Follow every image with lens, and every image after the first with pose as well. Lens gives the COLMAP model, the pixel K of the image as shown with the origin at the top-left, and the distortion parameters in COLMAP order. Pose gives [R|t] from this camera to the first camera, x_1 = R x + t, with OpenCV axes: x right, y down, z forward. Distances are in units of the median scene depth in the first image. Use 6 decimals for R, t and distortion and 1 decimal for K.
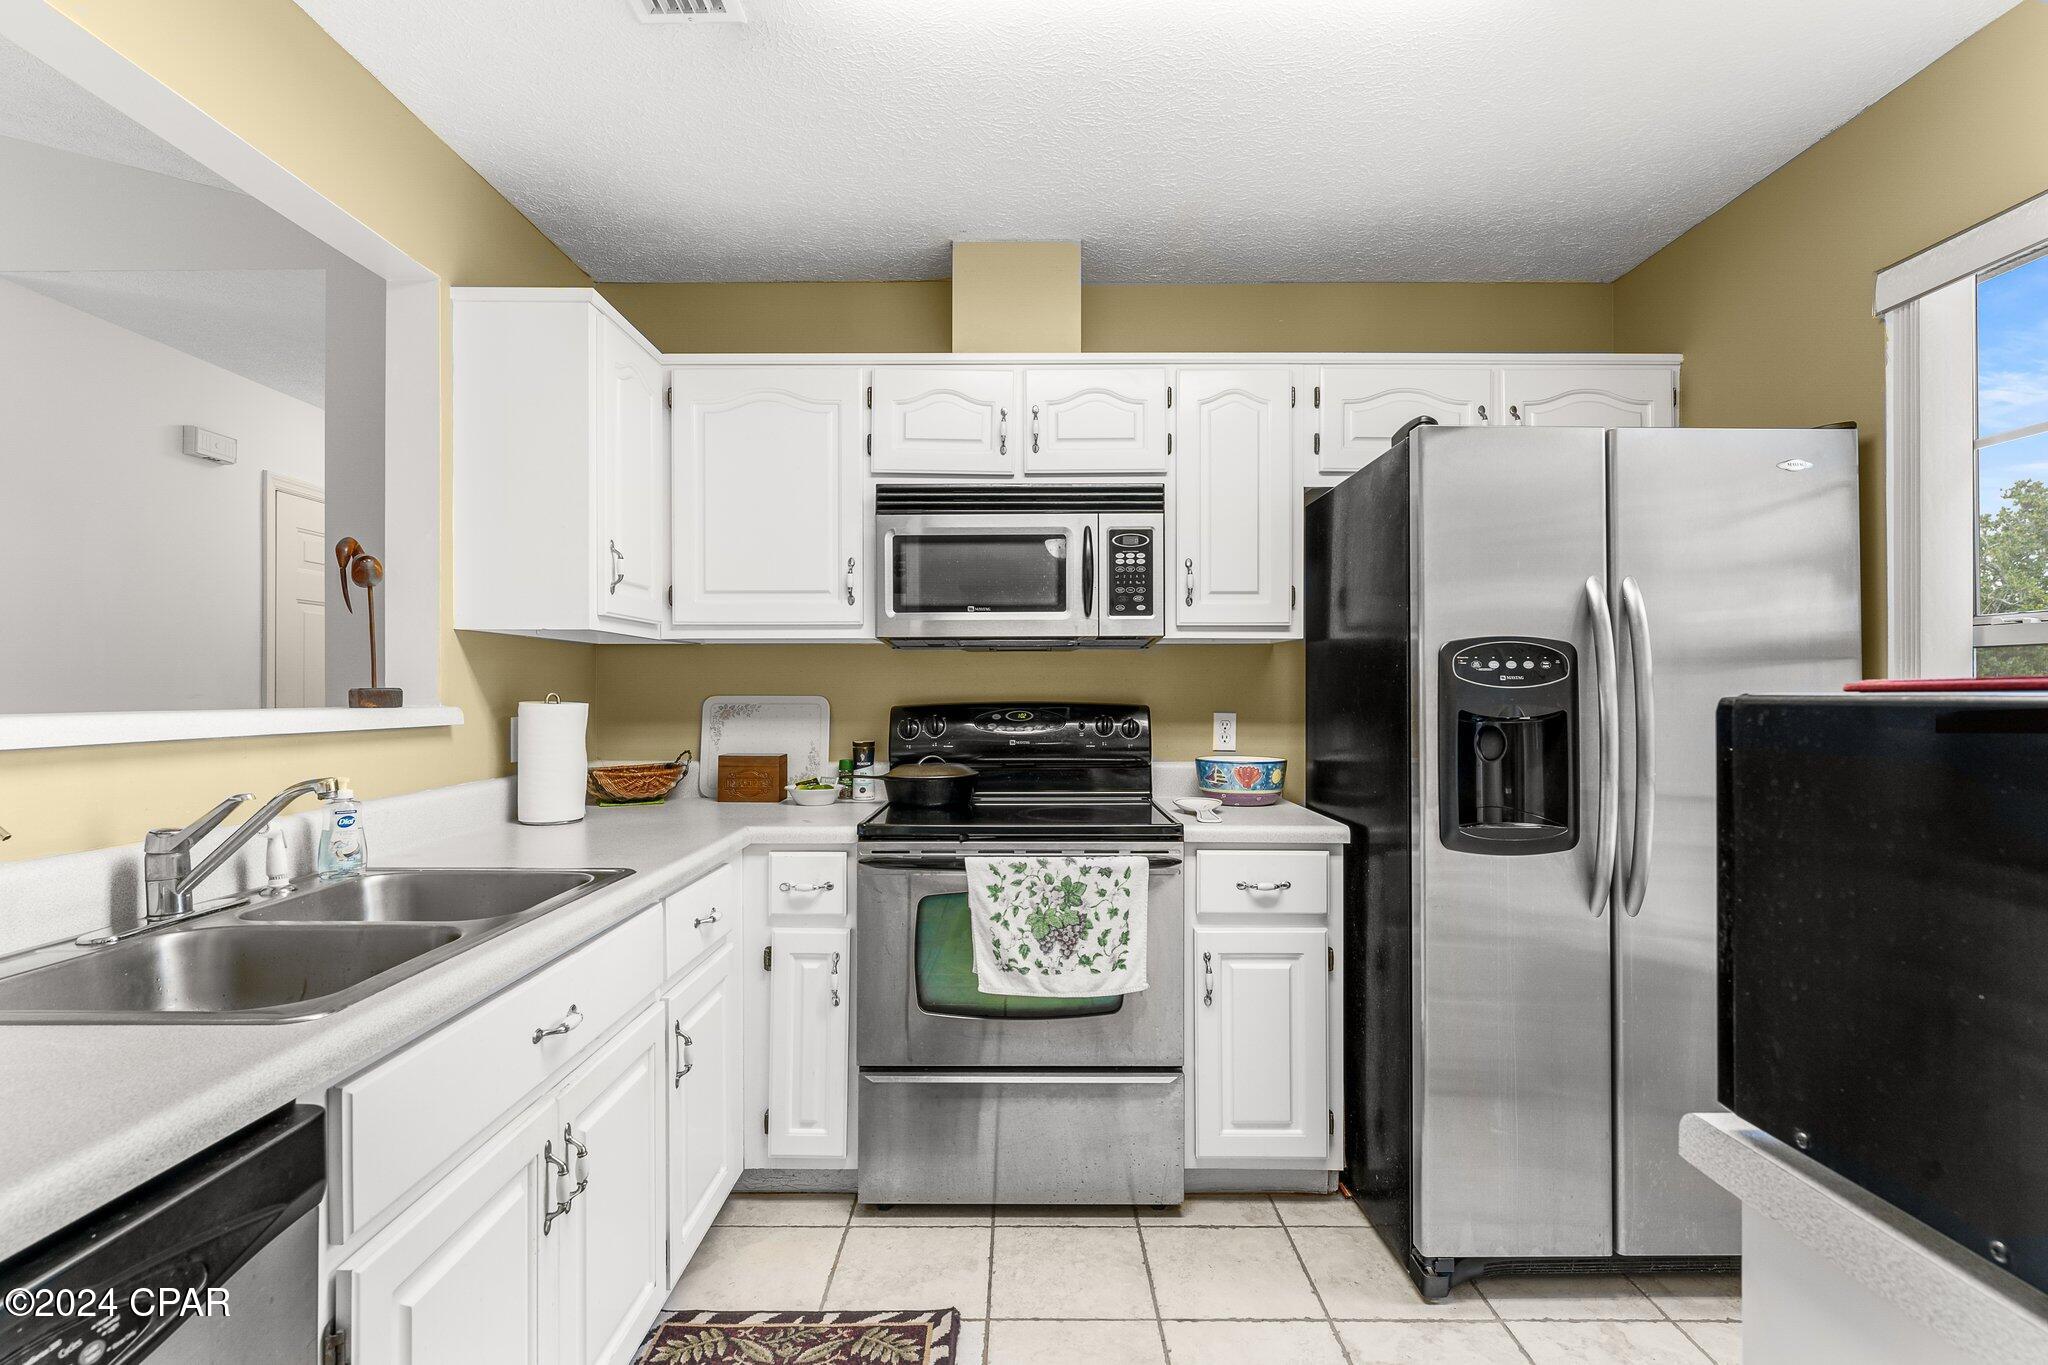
lens RADIAL K [[993.3, 0, 1024.0], [0, 993.3, 682.5], [0, 0, 1]] dist [-0.000513, -0.000079]
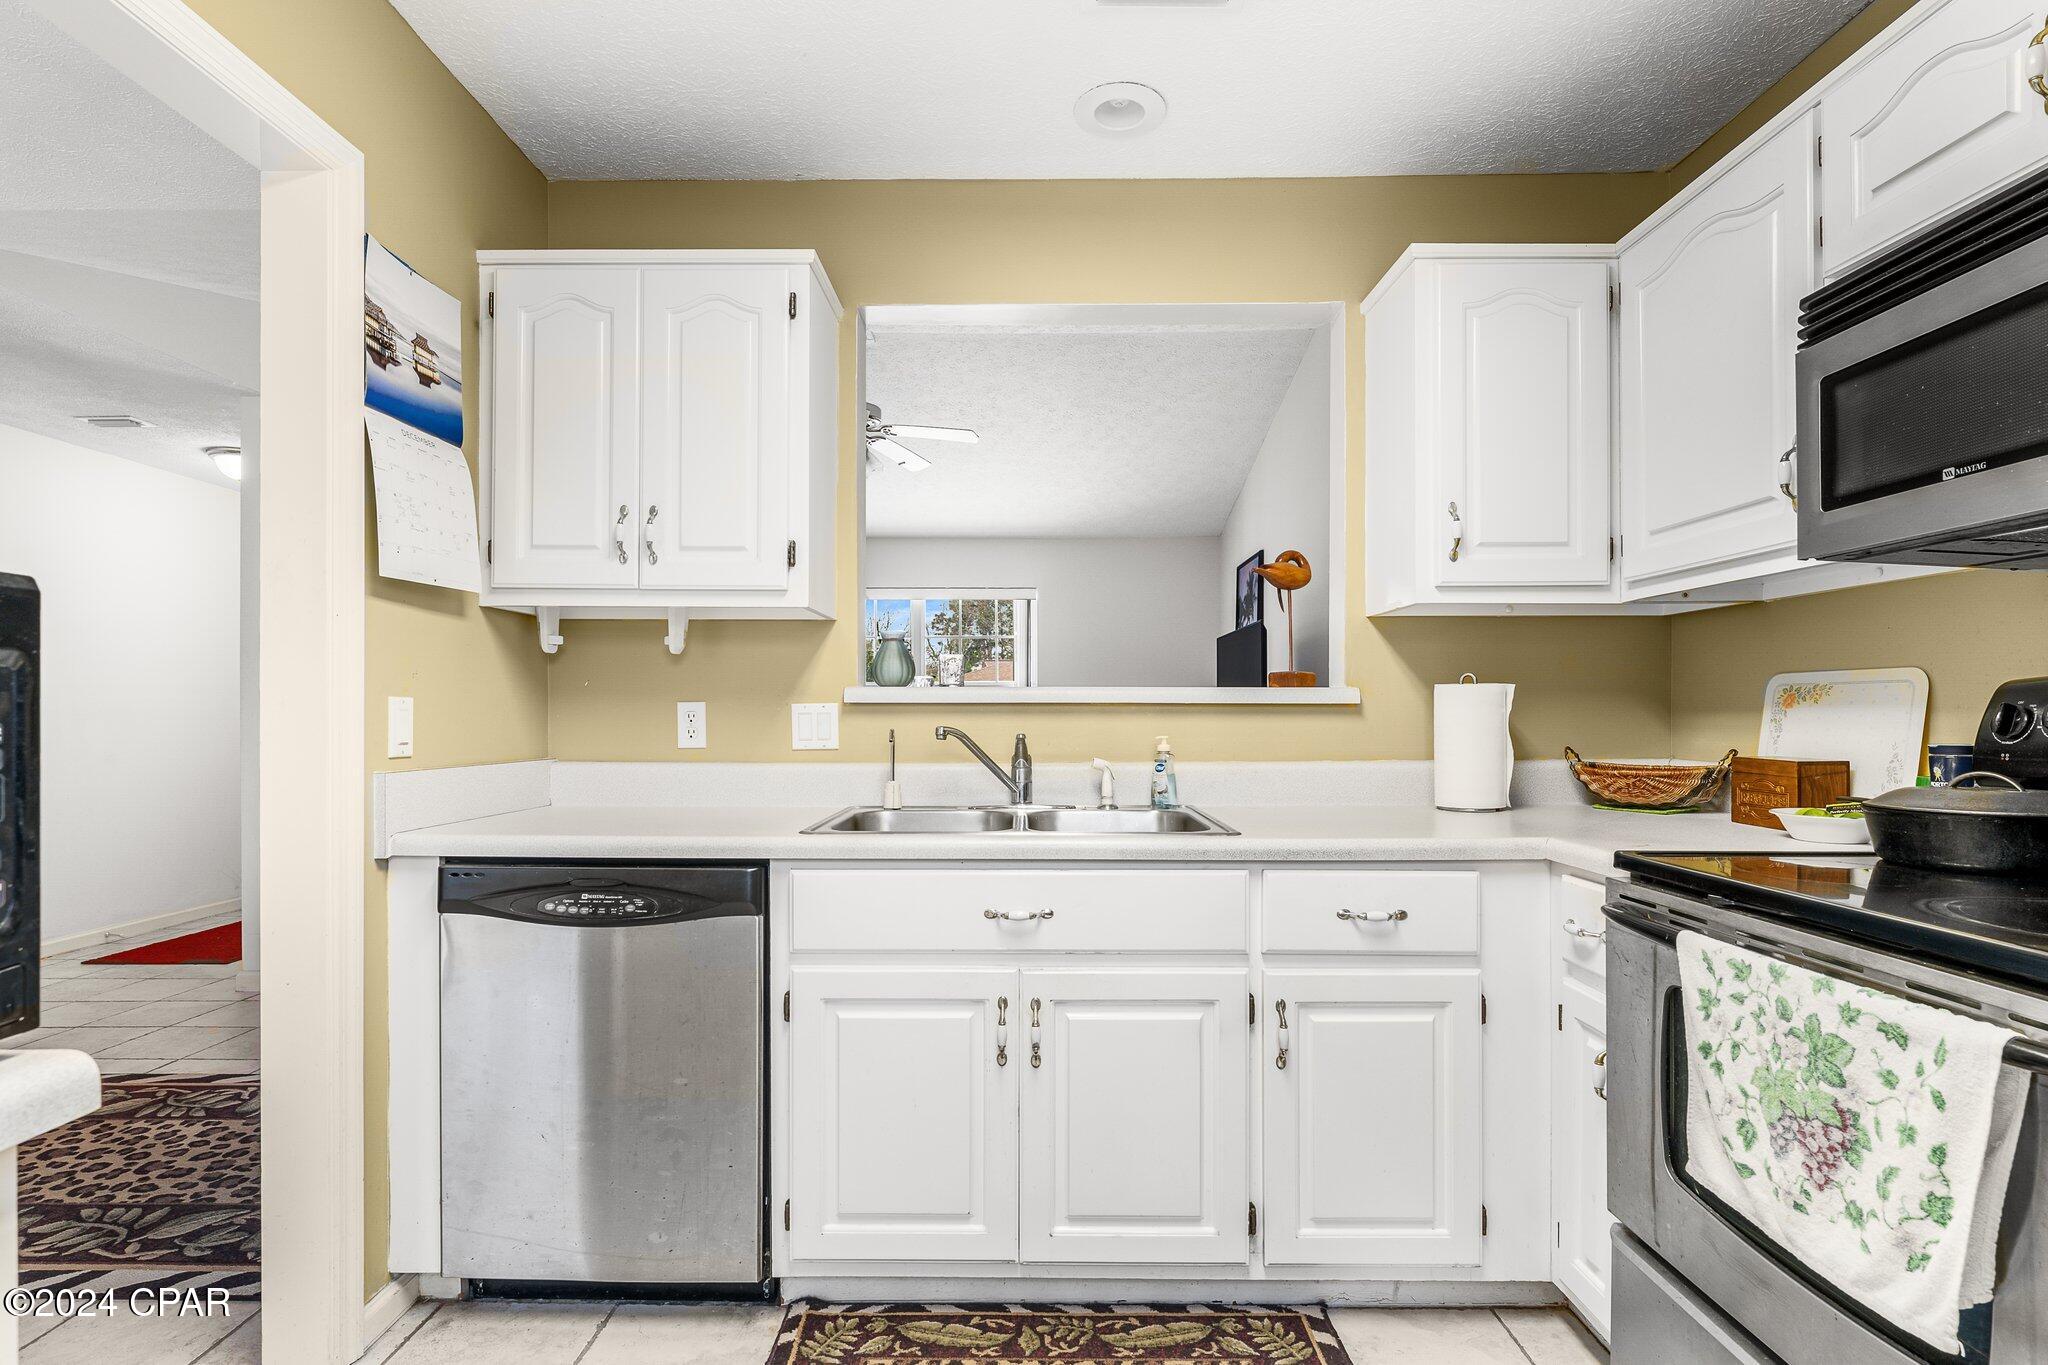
lens RADIAL K [[1007.4, 0, 1020.9], [0, 1007.4, 708.8], [0, 0, 1]] dist [-0.000640, -0.000207]
pose [[-0.012628, -0.002717, -0.999917, 0.529021], [0.008711, 0.999958, -0.002827, 0.047144], [0.999882, -0.008746, -0.012604, 0.628917]]
